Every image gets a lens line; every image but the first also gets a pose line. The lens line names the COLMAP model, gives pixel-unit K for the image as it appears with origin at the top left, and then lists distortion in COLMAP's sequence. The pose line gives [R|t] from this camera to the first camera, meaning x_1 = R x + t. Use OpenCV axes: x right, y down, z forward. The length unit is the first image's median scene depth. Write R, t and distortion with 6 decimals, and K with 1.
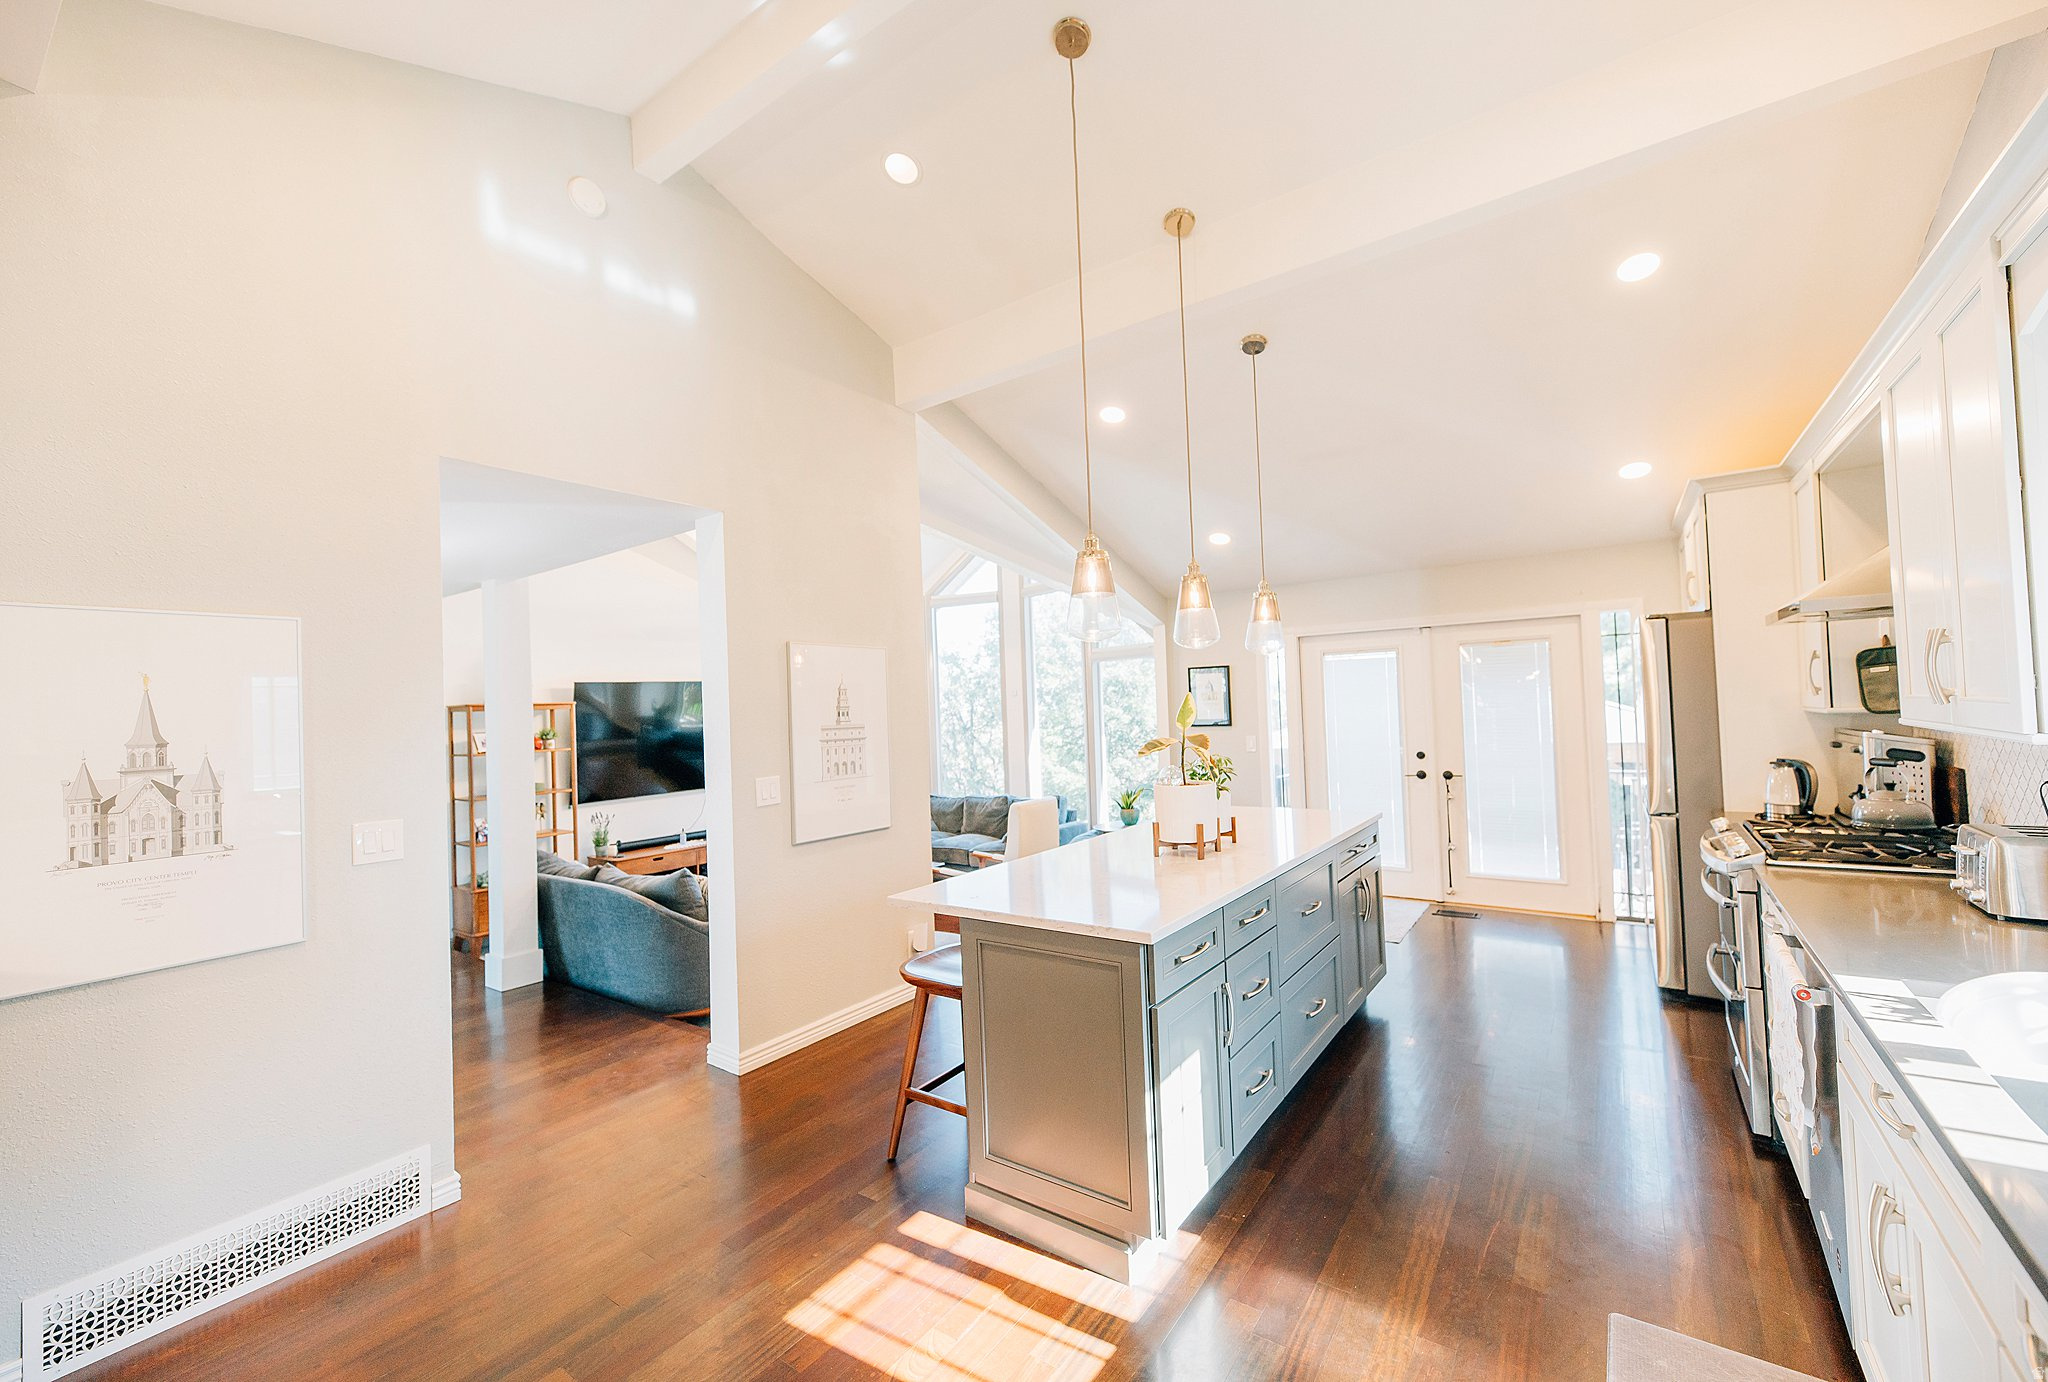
lens RADIAL K [[826.0, 0, 1024.0], [0, 826.0, 691.0], [0, 0, 1]] dist [0.001583, 0.000111]
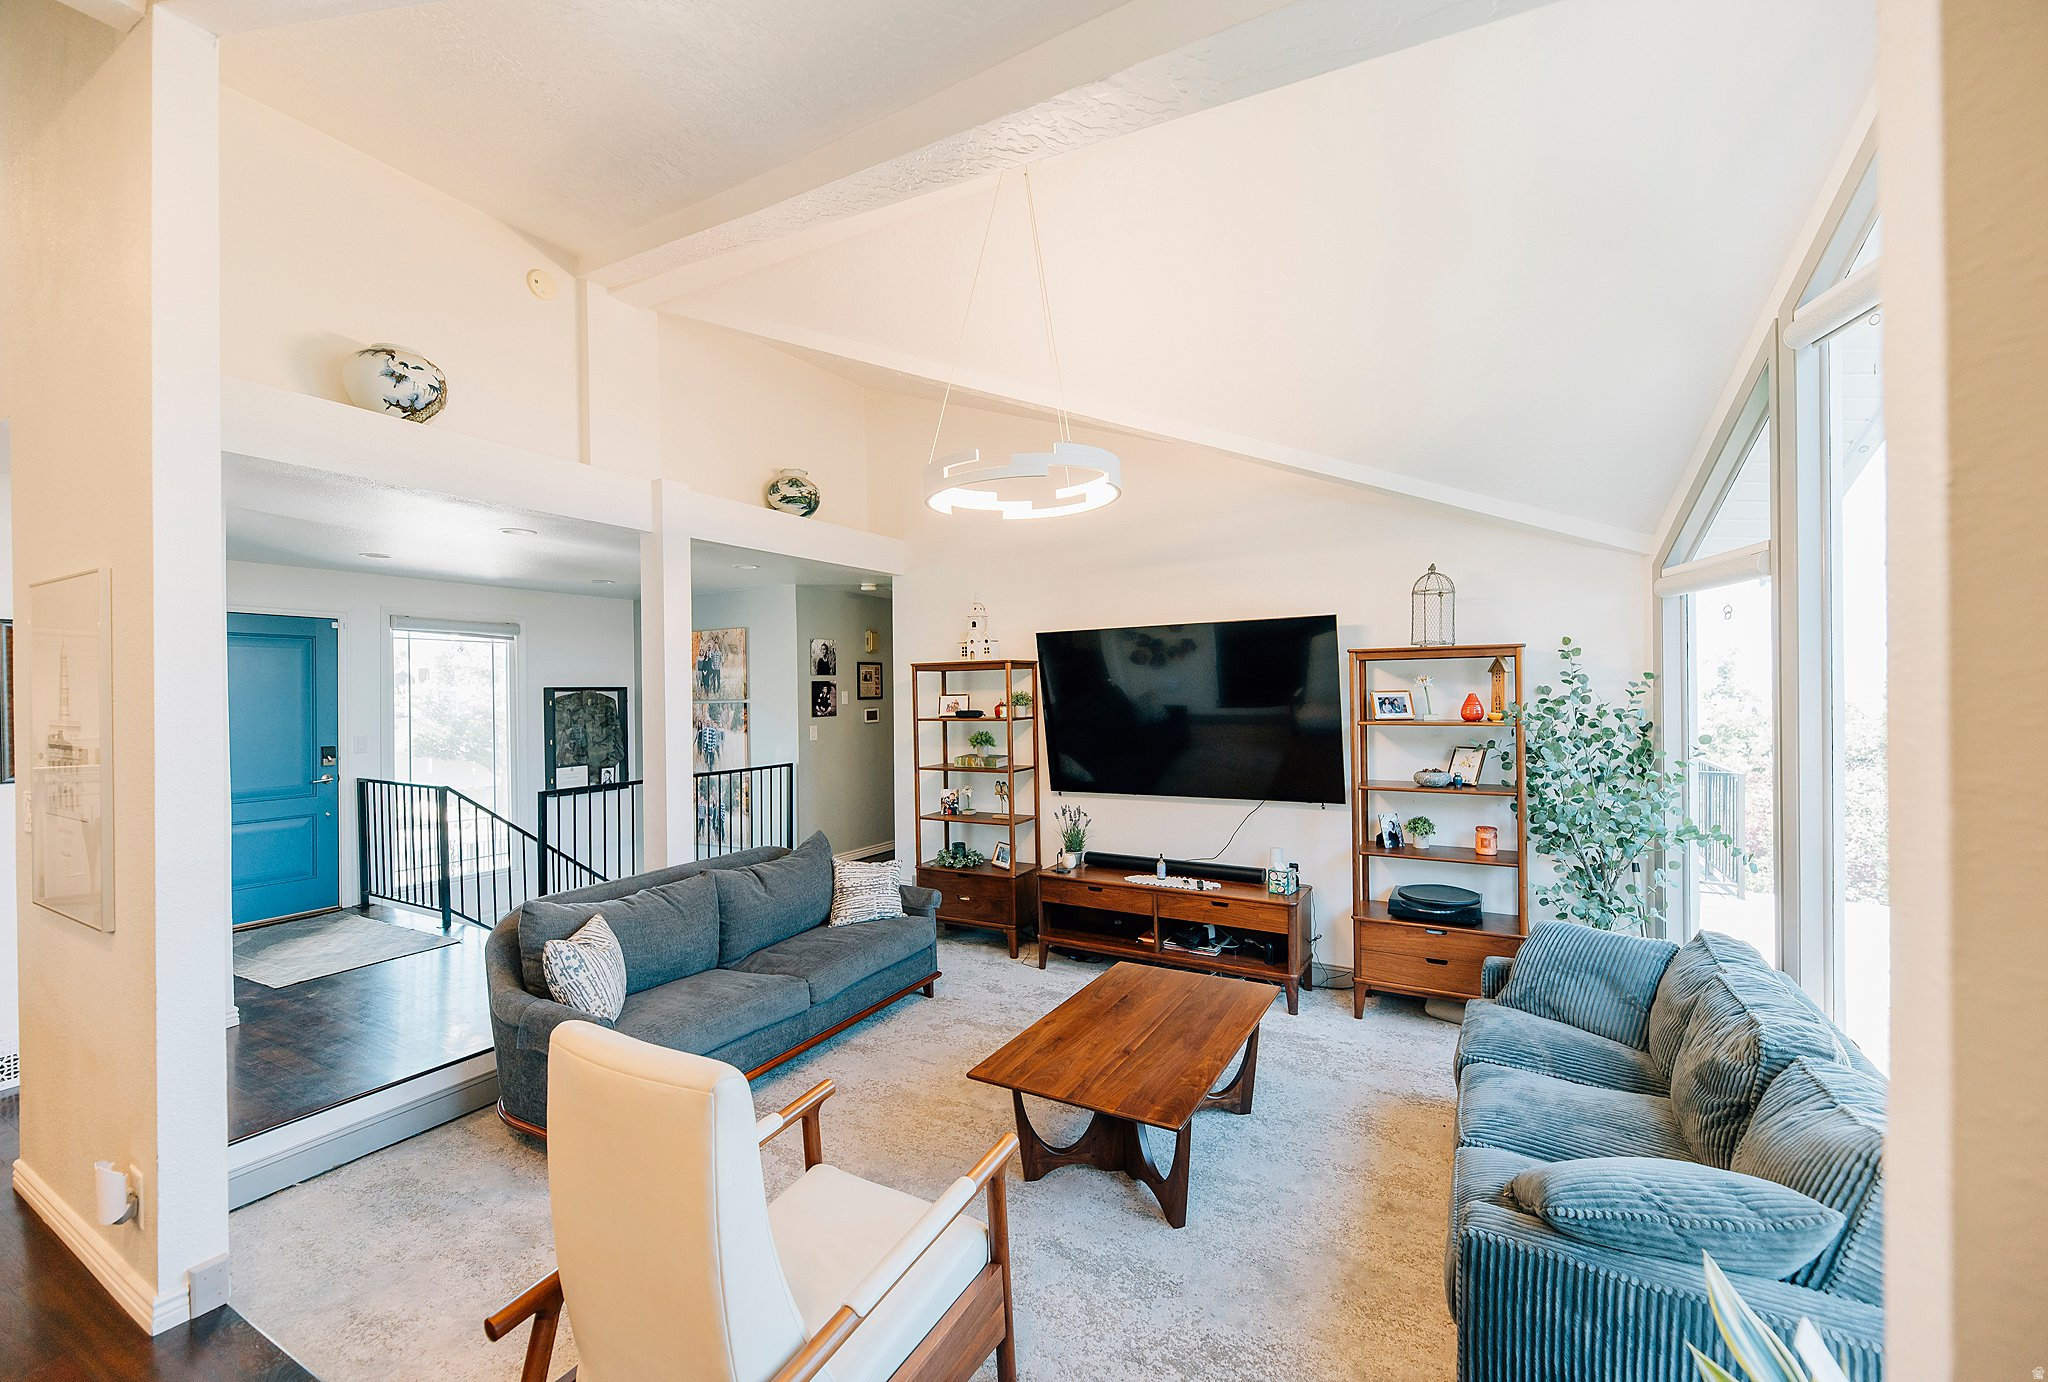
lens RADIAL K [[829.2, 0, 1024.0], [0, 829.2, 691.0], [0, 0, 1]] dist [-0.004113, -0.000313]
pose [[0.115007, 0.041076, -0.992515, 0.364021], [0.030812, 0.998516, 0.044895, 0.011955], [0.992887, -0.035745, 0.113571, 1.416040]]
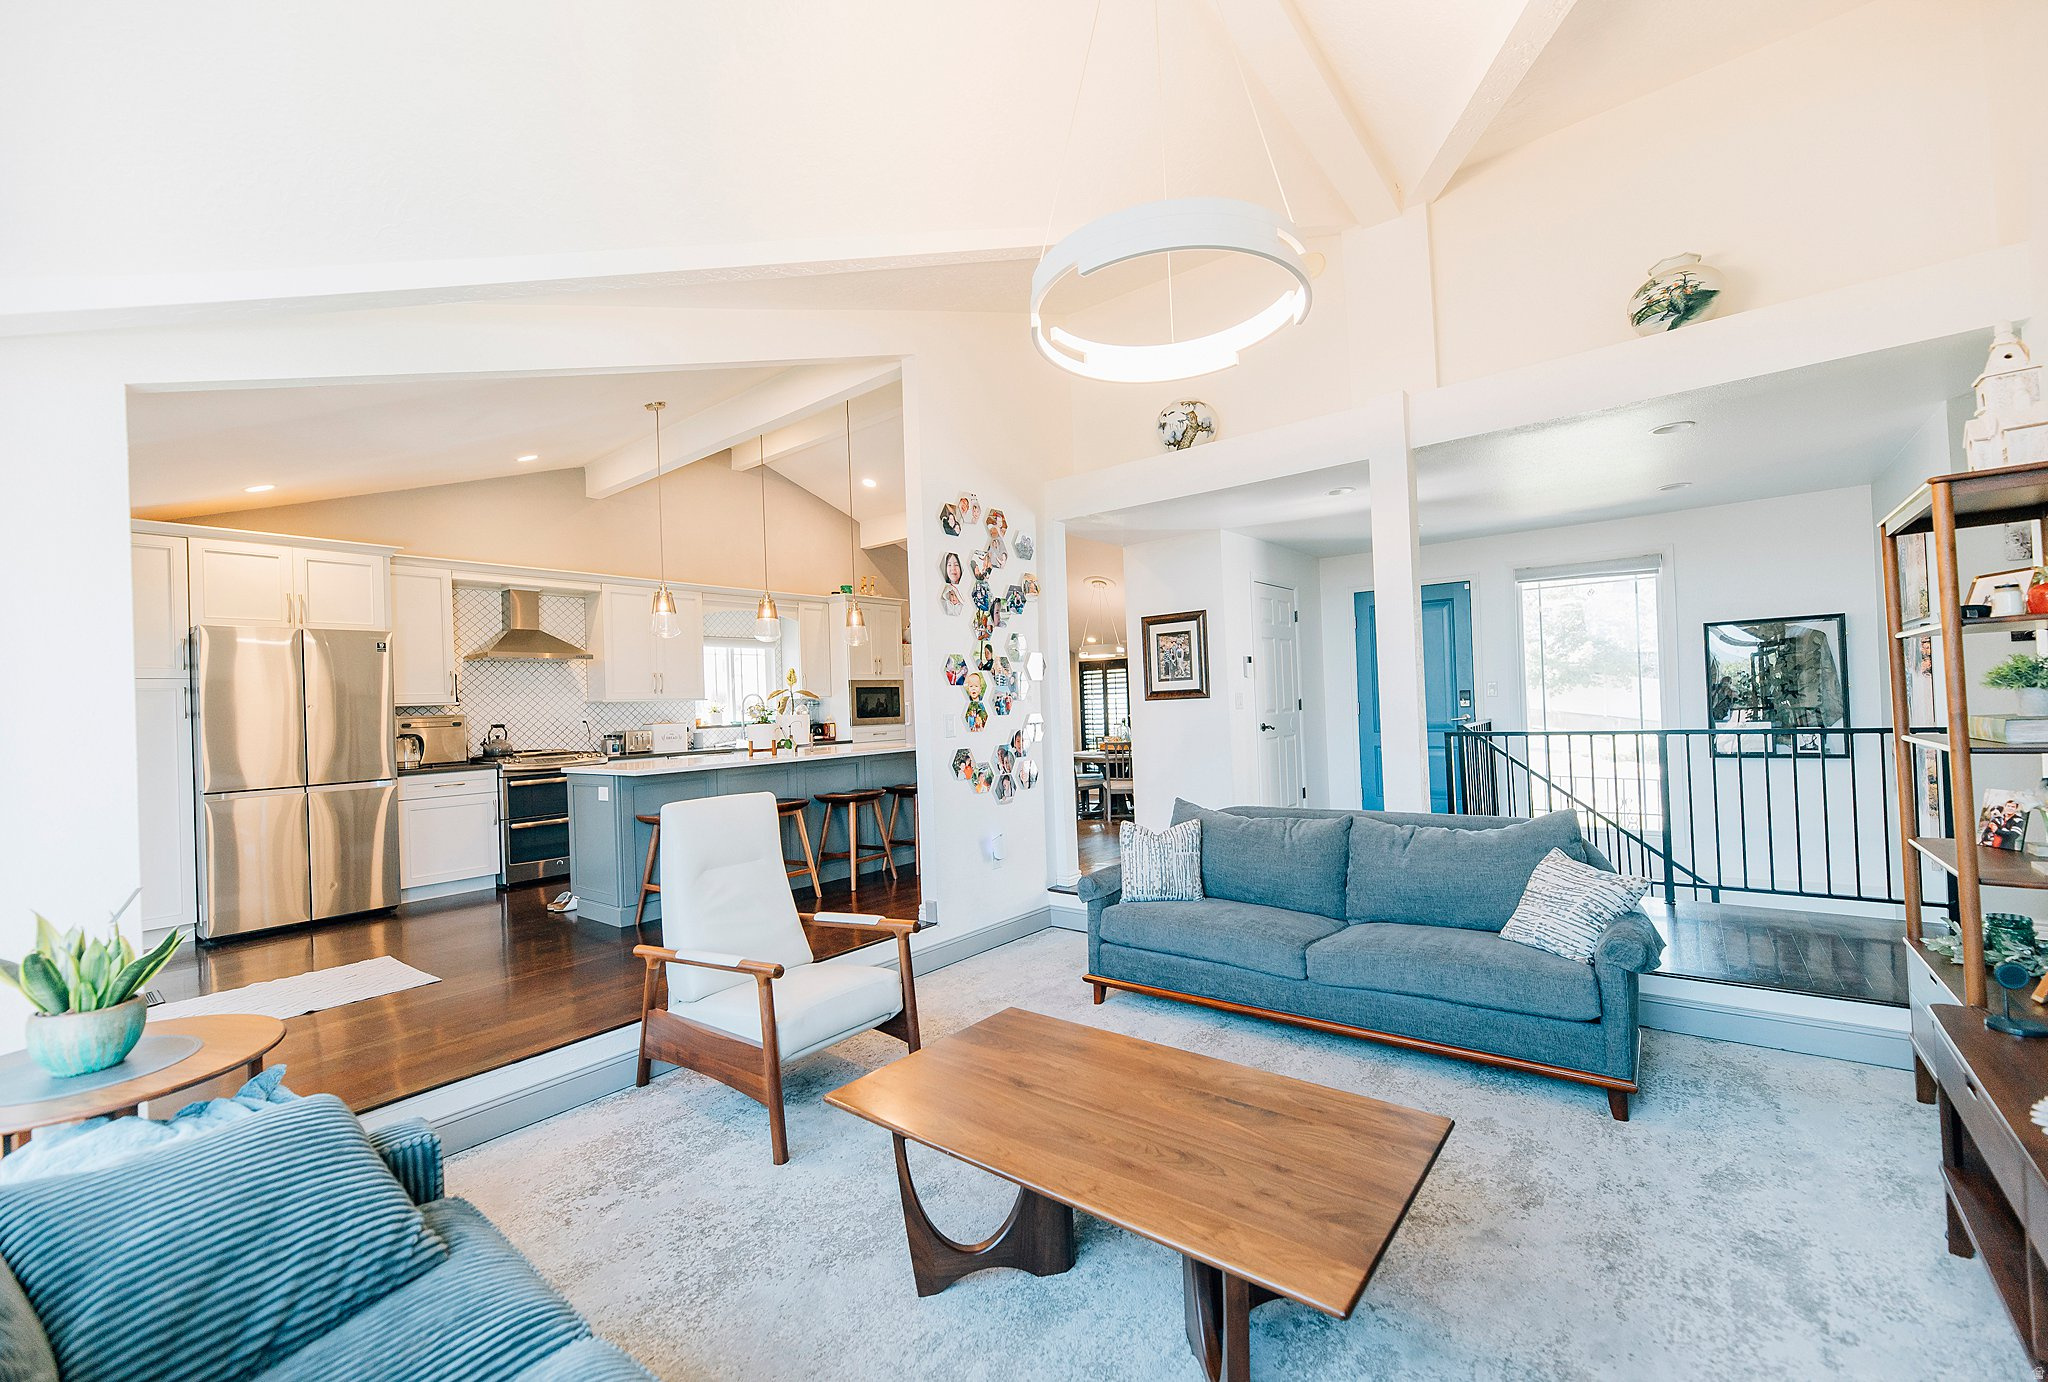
lens RADIAL K [[833.4, 0, 1031.7], [0, 833.4, 692.8], [0, 0, 1]] dist [-0.007327, 0.000014]
pose [[-0.996143, 0.078211, 0.039777, -0.306895], [0.076718, 0.996338, -0.037756, 0.123955], [-0.042584, -0.034559, -0.998495, 2.045209]]
